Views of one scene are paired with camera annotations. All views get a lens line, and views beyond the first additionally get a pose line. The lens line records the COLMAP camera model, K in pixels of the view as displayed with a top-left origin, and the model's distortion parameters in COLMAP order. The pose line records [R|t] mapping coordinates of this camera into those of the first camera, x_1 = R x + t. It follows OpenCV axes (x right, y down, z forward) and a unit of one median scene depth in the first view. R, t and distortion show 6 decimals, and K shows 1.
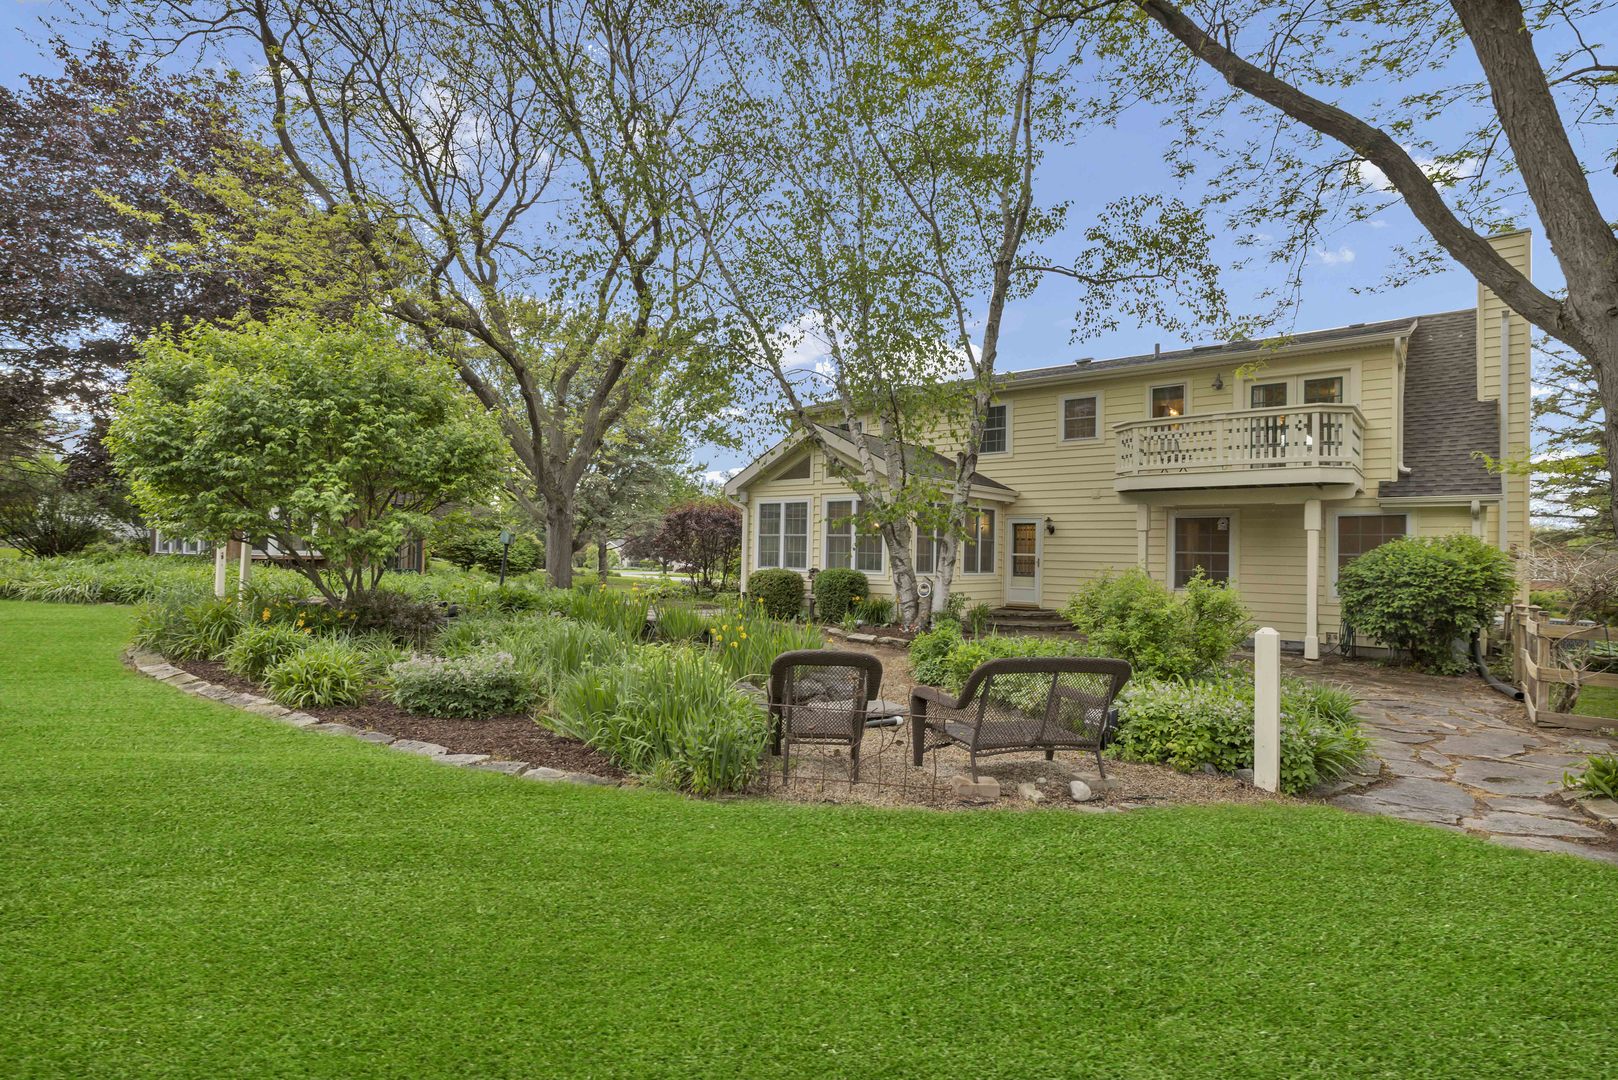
lens RADIAL K [[792.2, 0, 809.9], [0, 792.2, 542.5], [0, 0, 1]] dist [-0.002421, -0.000174]
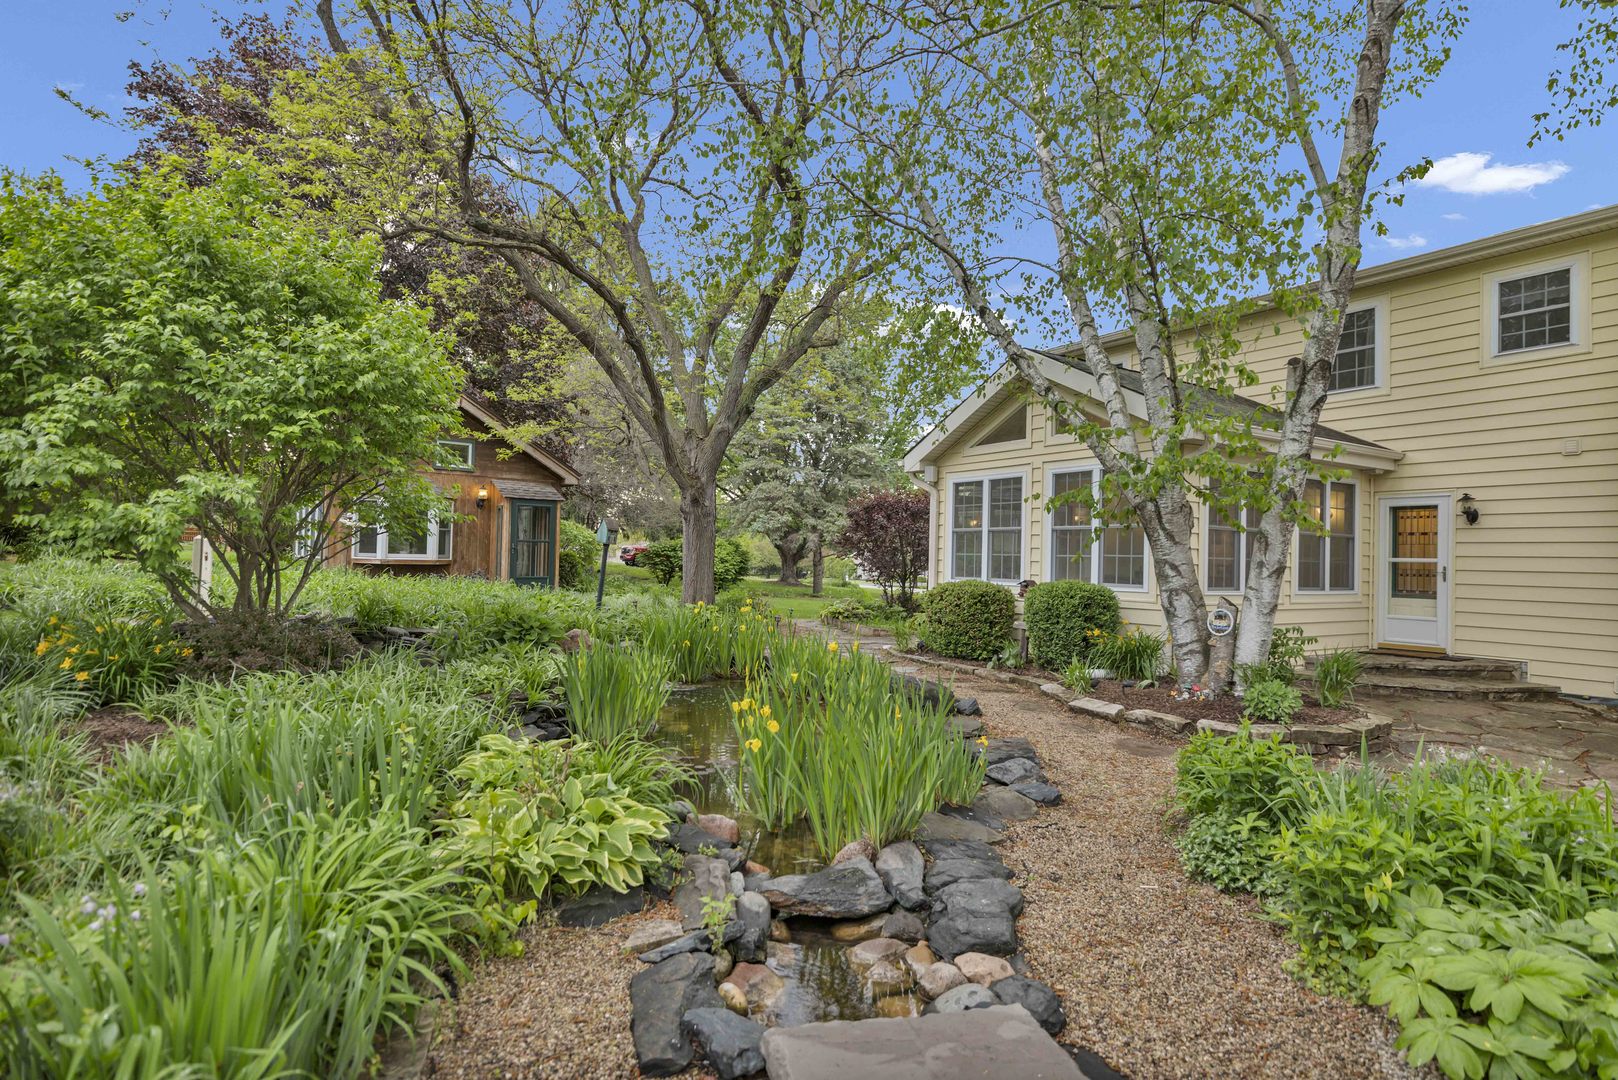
lens RADIAL K [[869.1, 0, 807.3], [0, 869.1, 543.5], [0, 0, 1]] dist [-0.005199, -0.000060]
pose [[0.951385, -0.004120, -0.307976, 0.048880], [0.001443, 0.999959, -0.008919, 0.009269], [0.308000, 0.008041, 0.951352, 0.291387]]
